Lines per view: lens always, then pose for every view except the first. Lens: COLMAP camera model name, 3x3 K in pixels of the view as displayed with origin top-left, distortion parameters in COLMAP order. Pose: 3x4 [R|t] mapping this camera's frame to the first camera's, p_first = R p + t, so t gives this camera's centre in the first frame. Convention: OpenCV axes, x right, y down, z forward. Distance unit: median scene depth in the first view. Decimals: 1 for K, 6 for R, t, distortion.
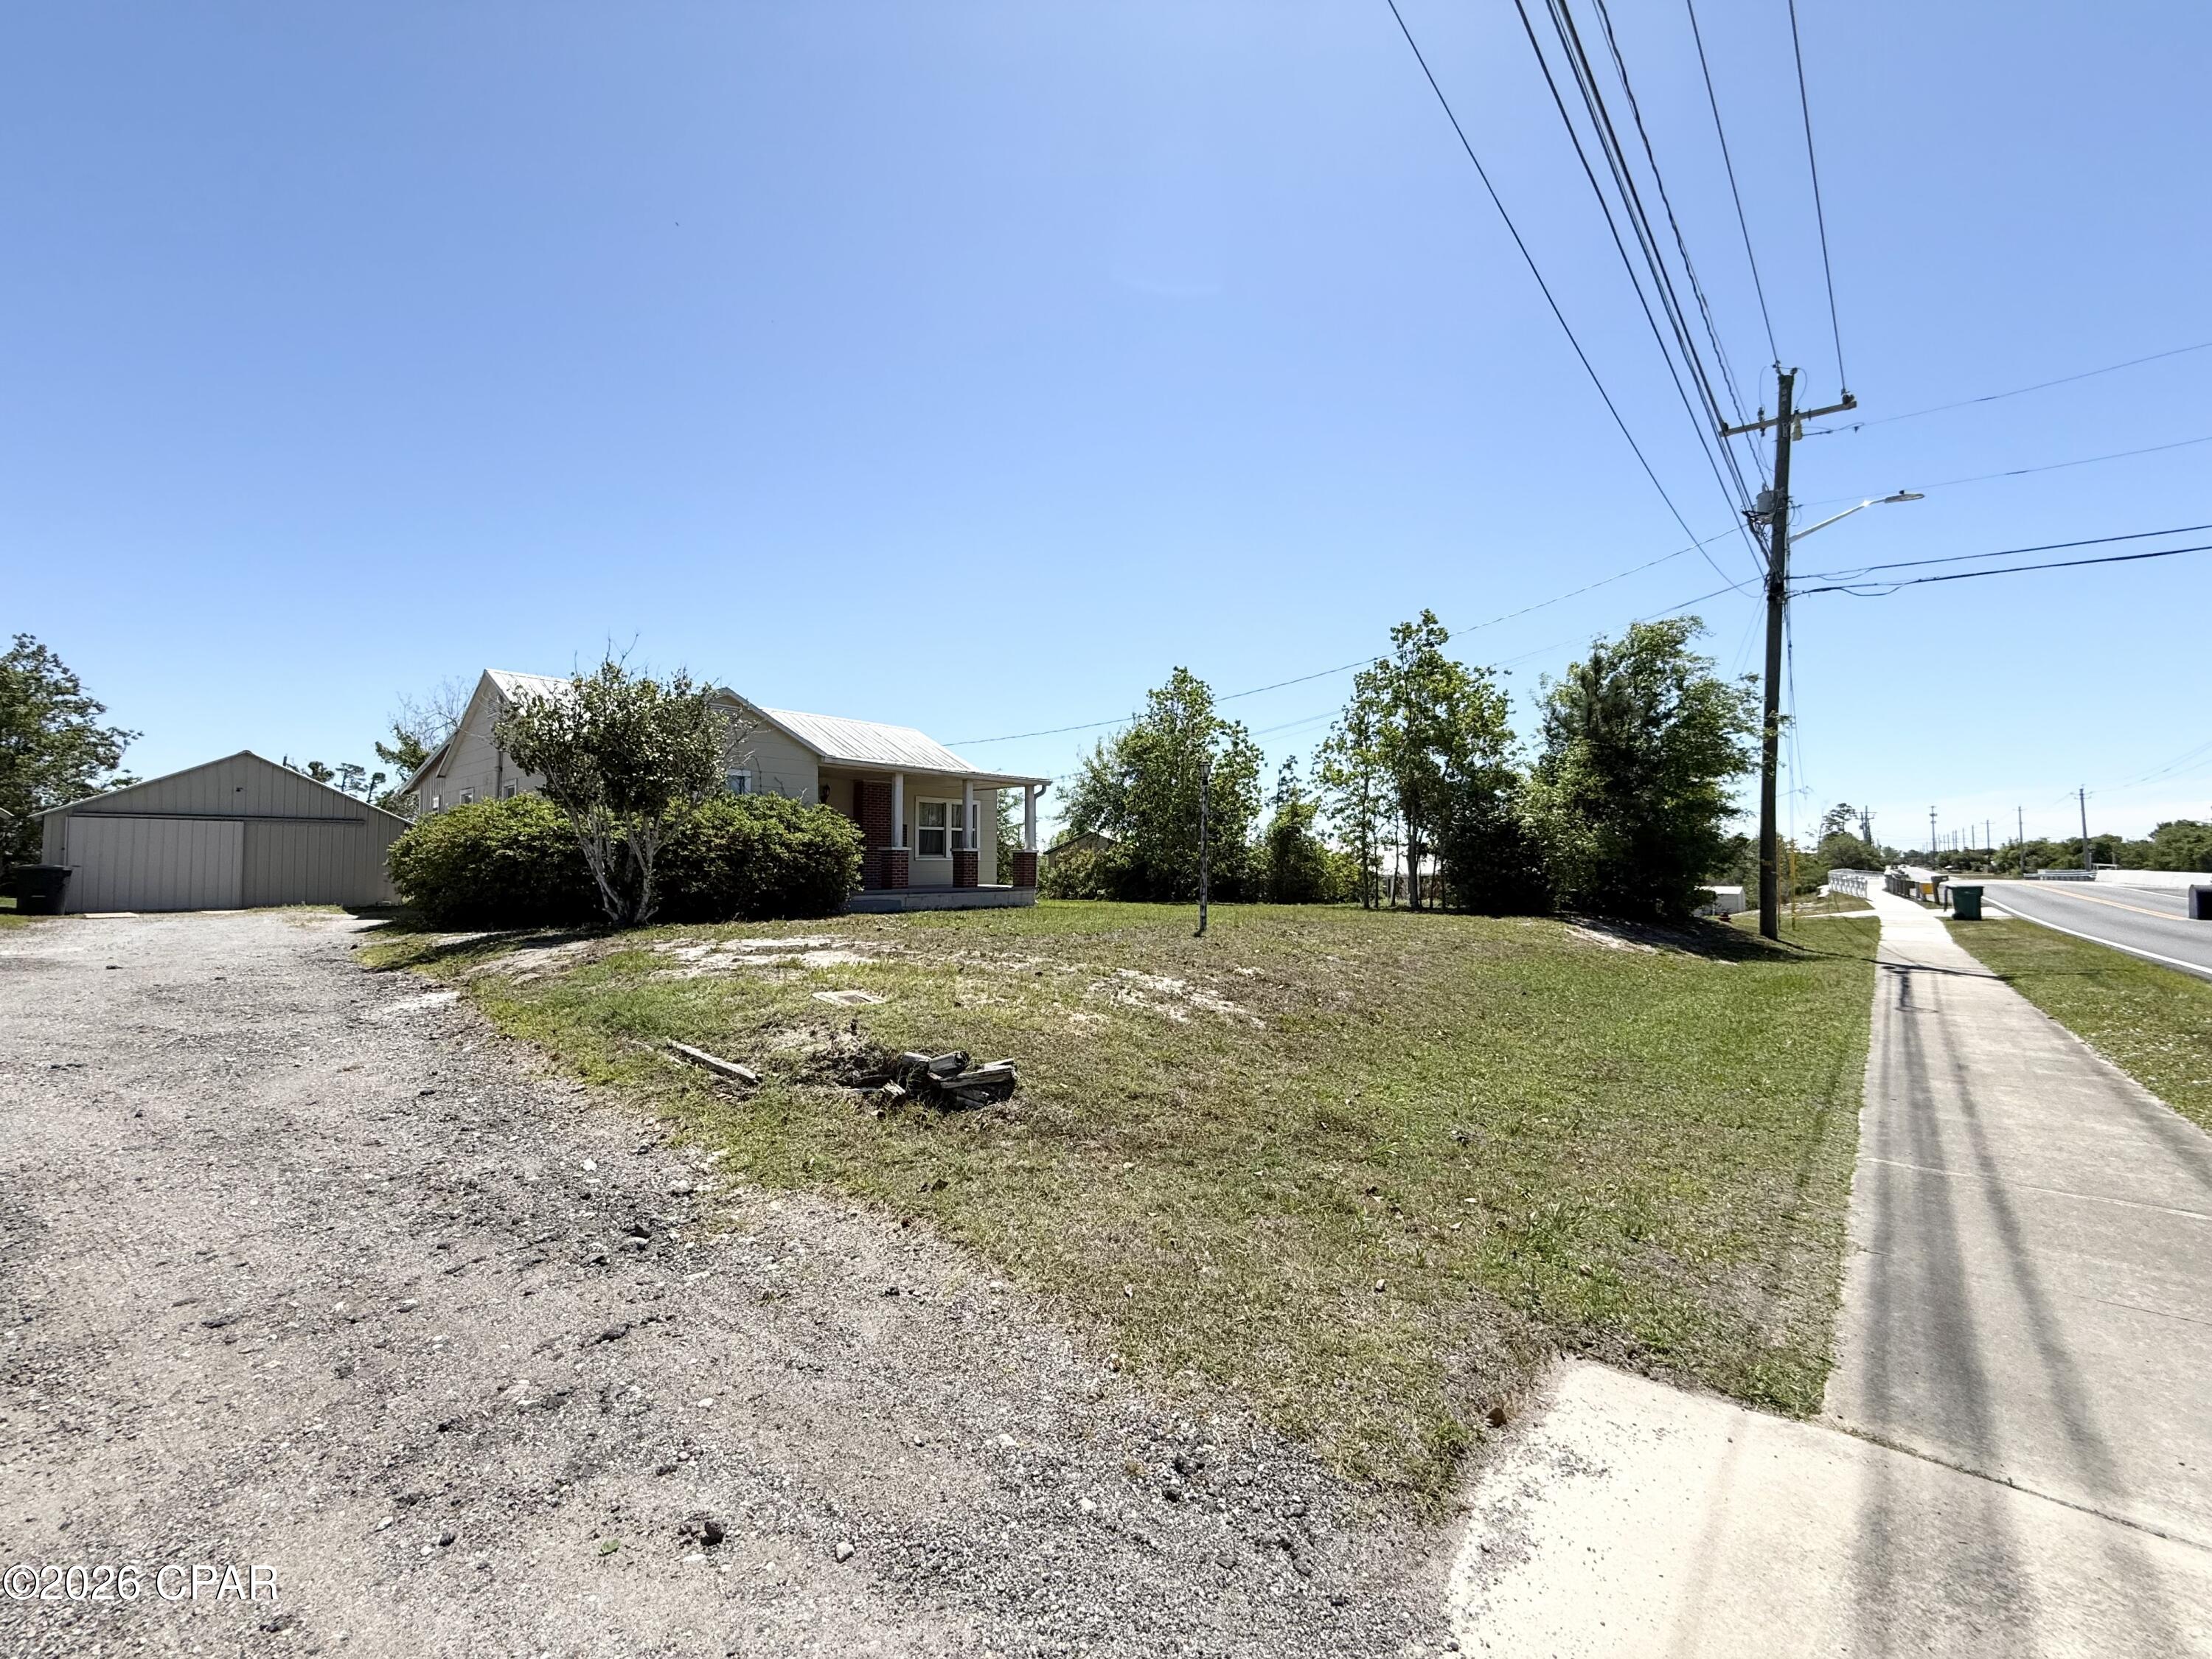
lens RADIAL K [[880.1, 0, 1106.0], [0, 880.1, 829.5], [0, 0, 1]] dist [-0.002088, -0.000203]
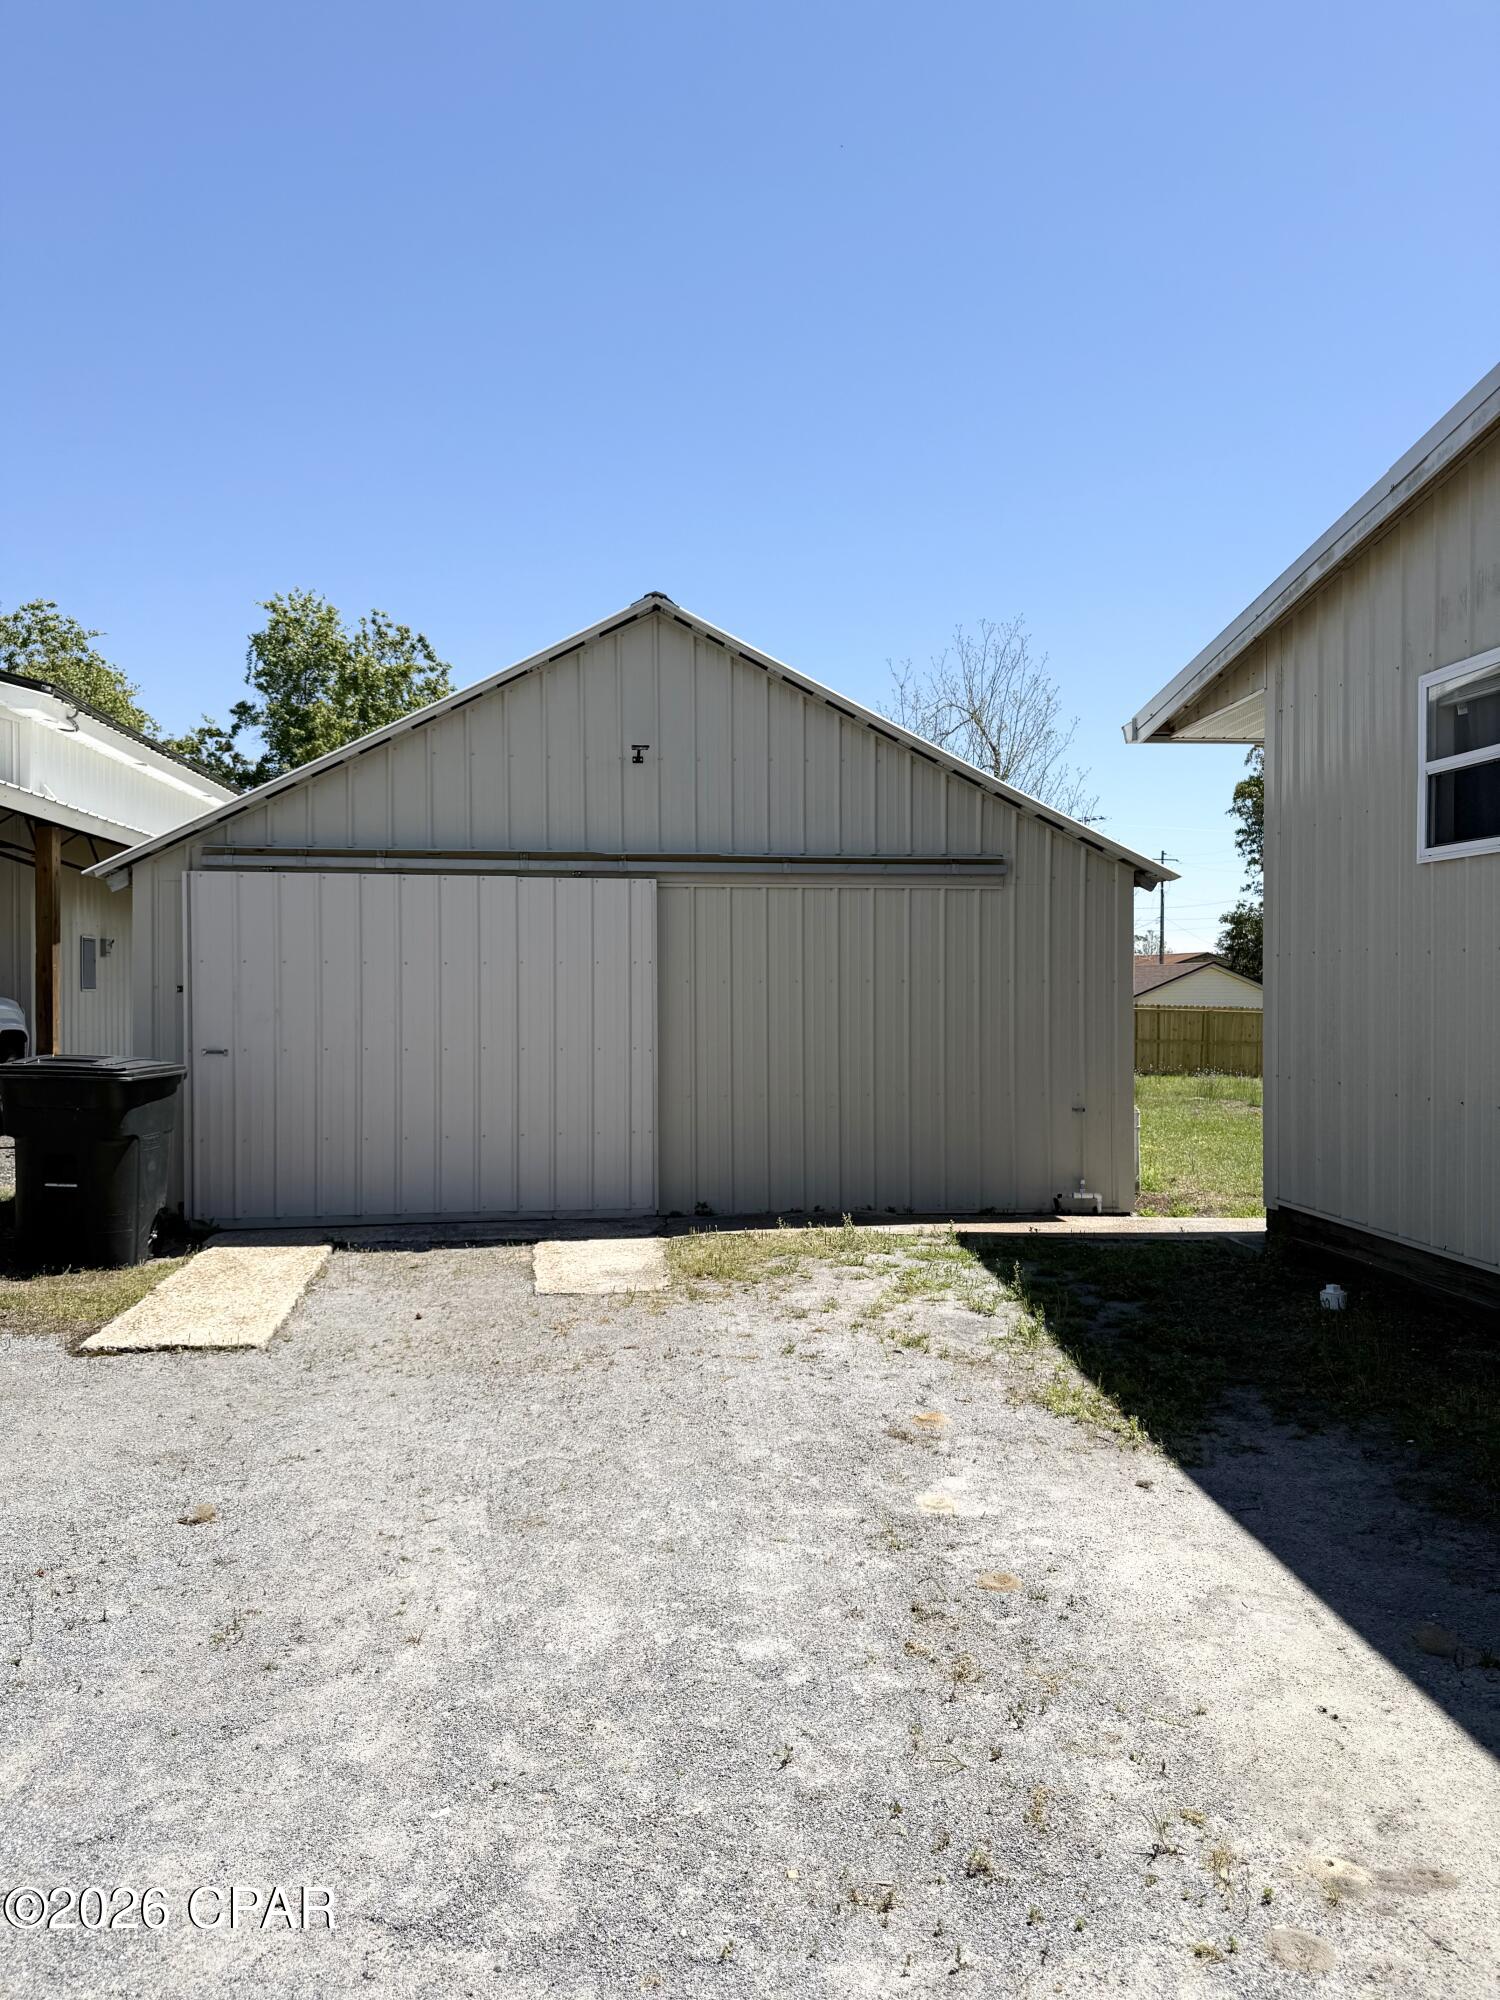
lens RADIAL K [[1367.1, 0, 750.0], [0, 1367.1, 1000.0], [0, 0, 1]] dist [-0.001341, -0.000587]
pose [[0.750871, 0.002744, -0.660443, -0.699094], [0.023120, 0.999269, 0.030437, 0.014520], [0.660044, -0.038124, 0.750259, 0.718709]]
